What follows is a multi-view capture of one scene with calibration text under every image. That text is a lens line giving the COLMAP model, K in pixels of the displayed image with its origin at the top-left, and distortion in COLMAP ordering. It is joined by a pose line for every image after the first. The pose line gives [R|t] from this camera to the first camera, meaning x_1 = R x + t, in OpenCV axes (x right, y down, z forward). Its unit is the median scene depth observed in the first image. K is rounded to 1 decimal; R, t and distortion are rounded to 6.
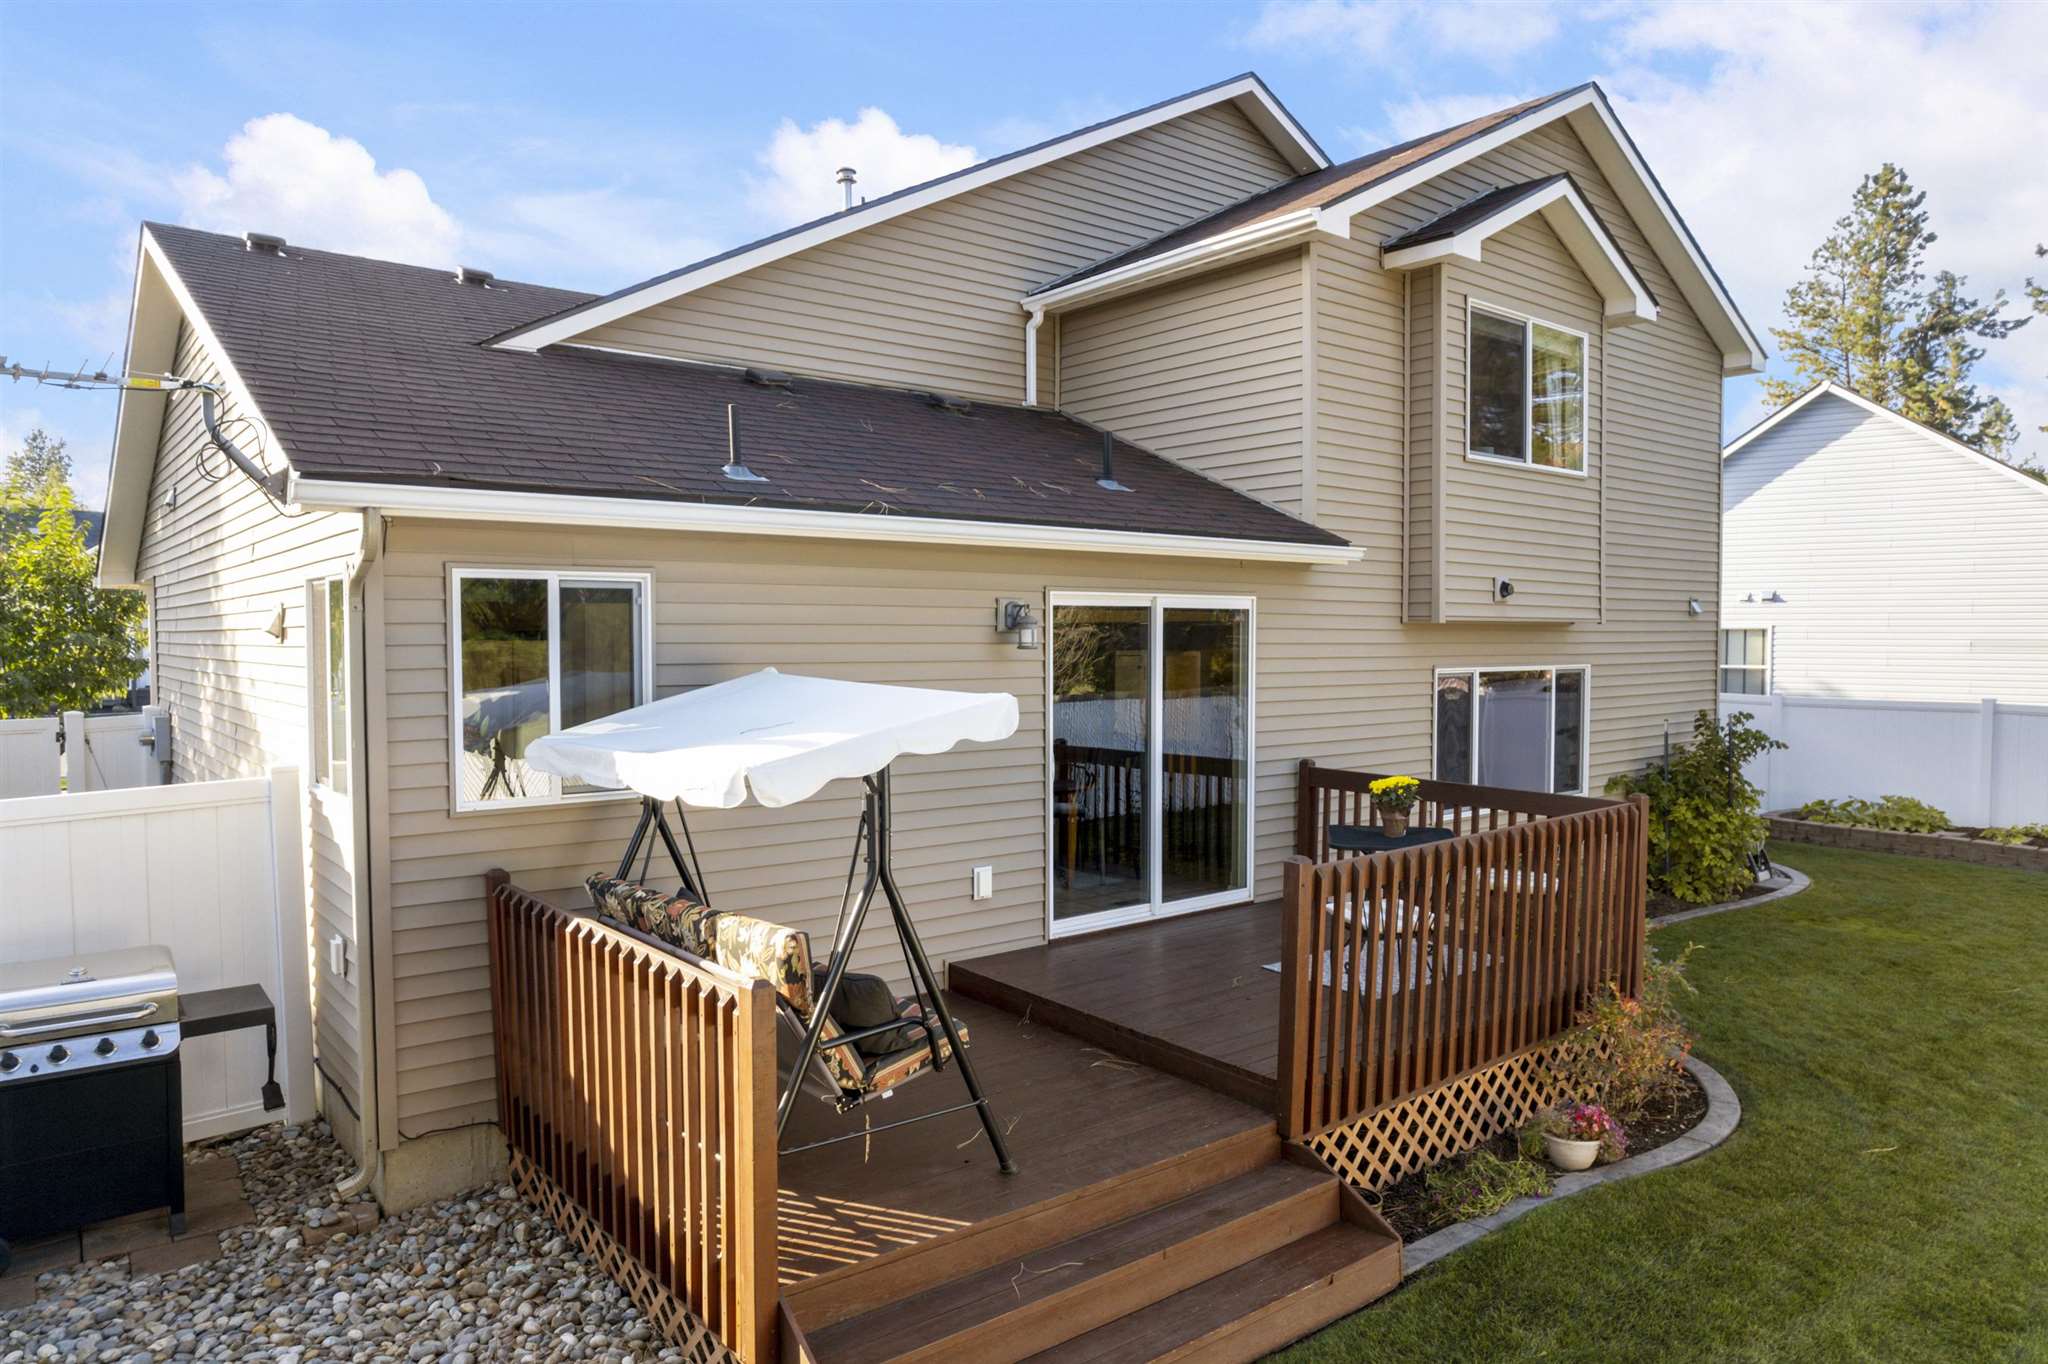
lens RADIAL K [[1335.0, 0, 1025.0], [0, 1335.0, 680.8], [0, 0, 1]] dist [-0.024613, 0.001415]
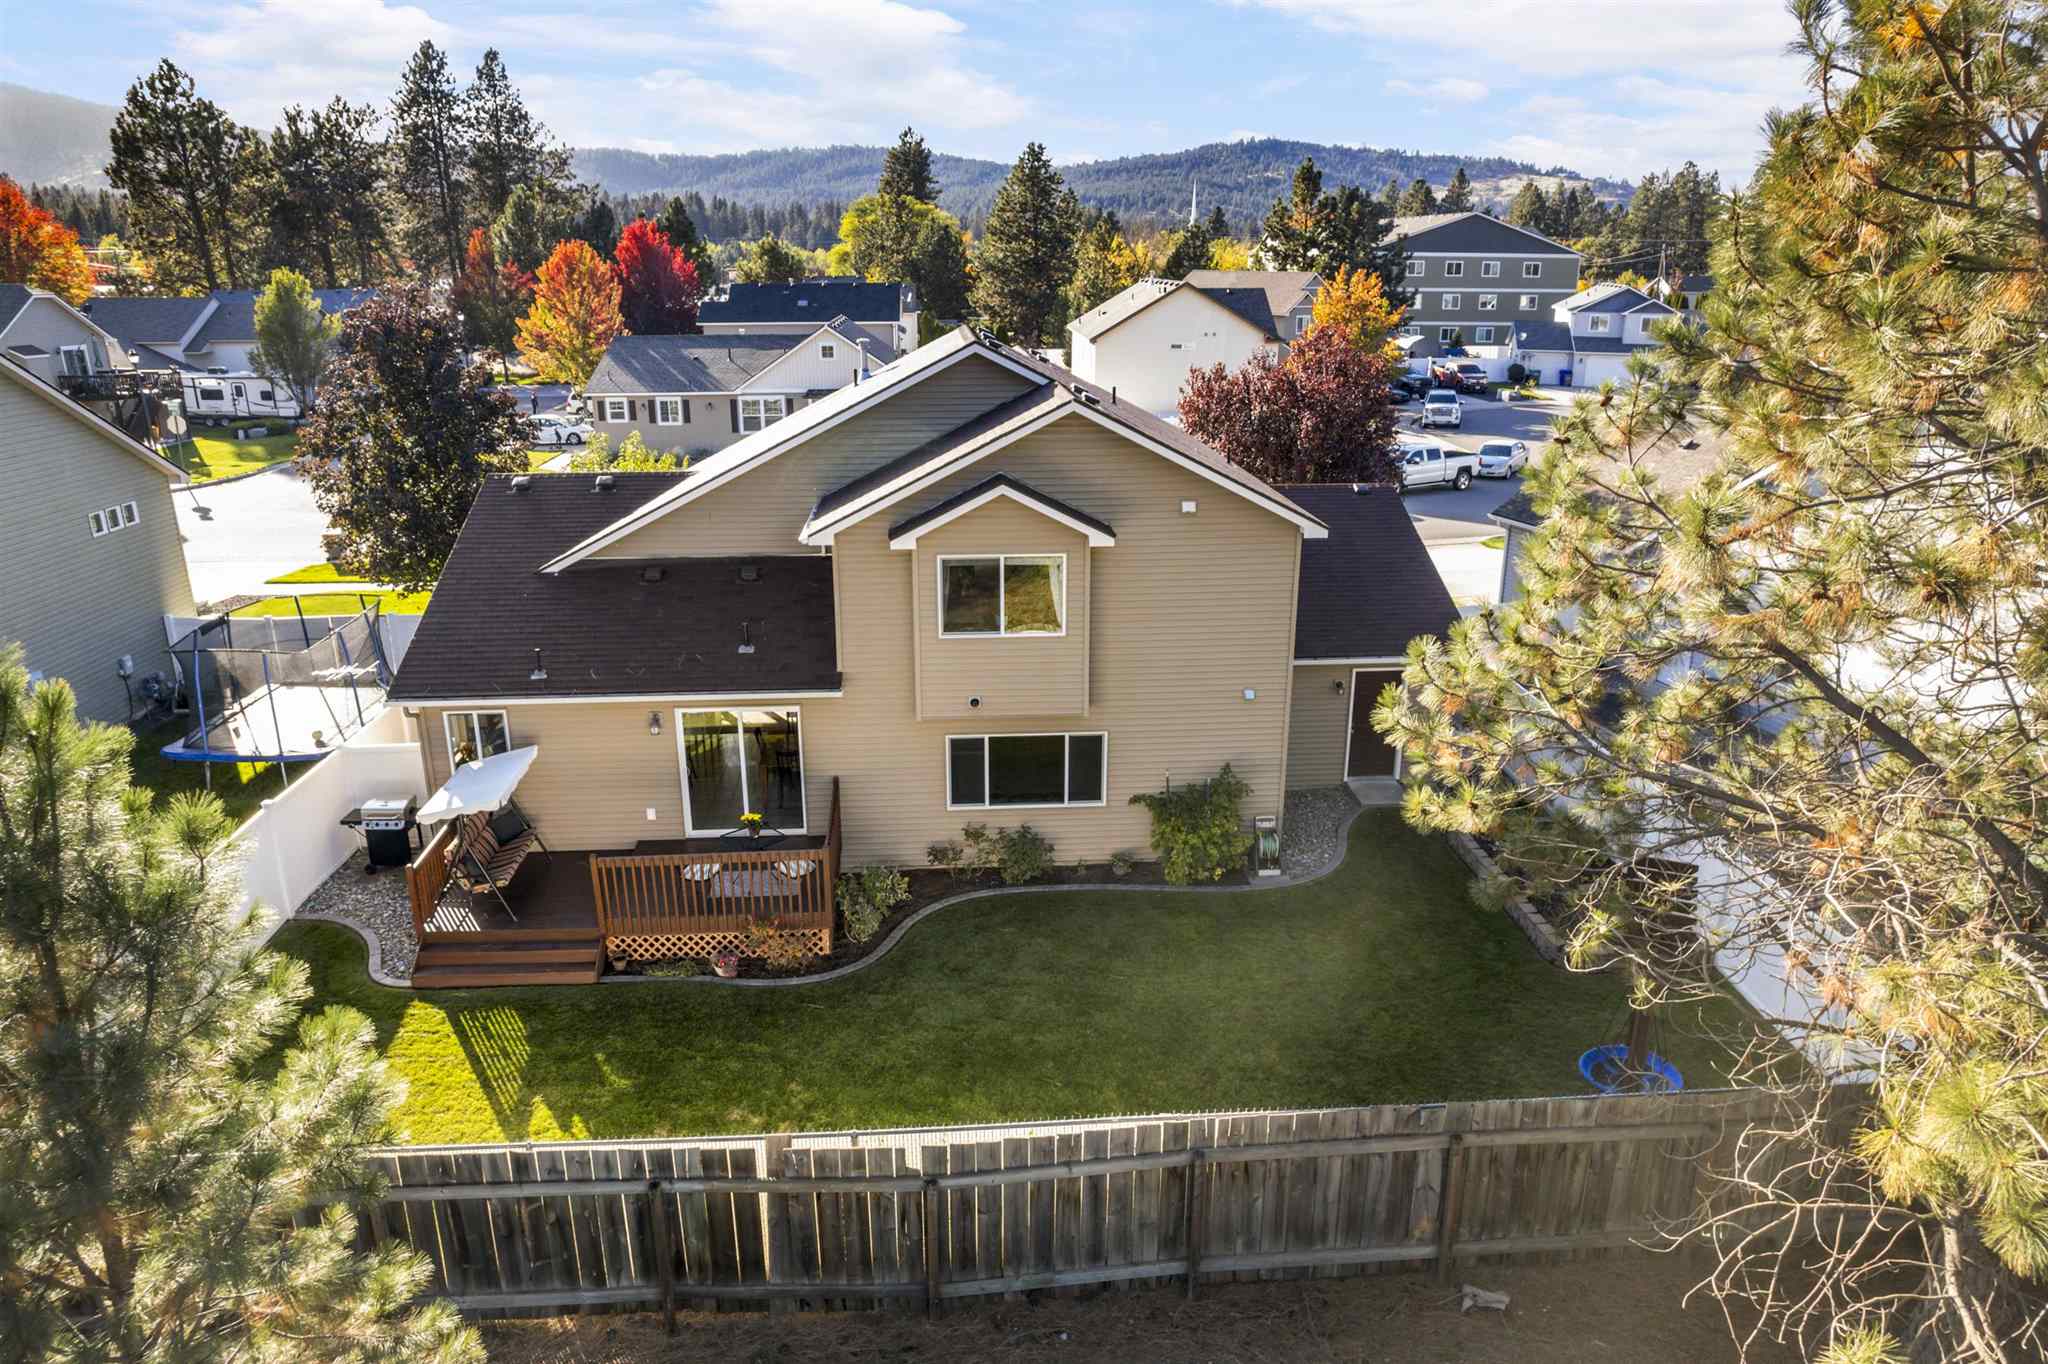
lens RADIAL K [[1335.0, 0, 1024.7], [0, 1335.0, 686.1], [0, 0, 1]] dist [-0.024613, 0.001415]
pose [[0.809476, 0.180385, -0.558757, 1.498136], [-0.019792, 0.959480, 0.281079, -0.634614], [0.586819, -0.216468, 0.780247, -0.420646]]
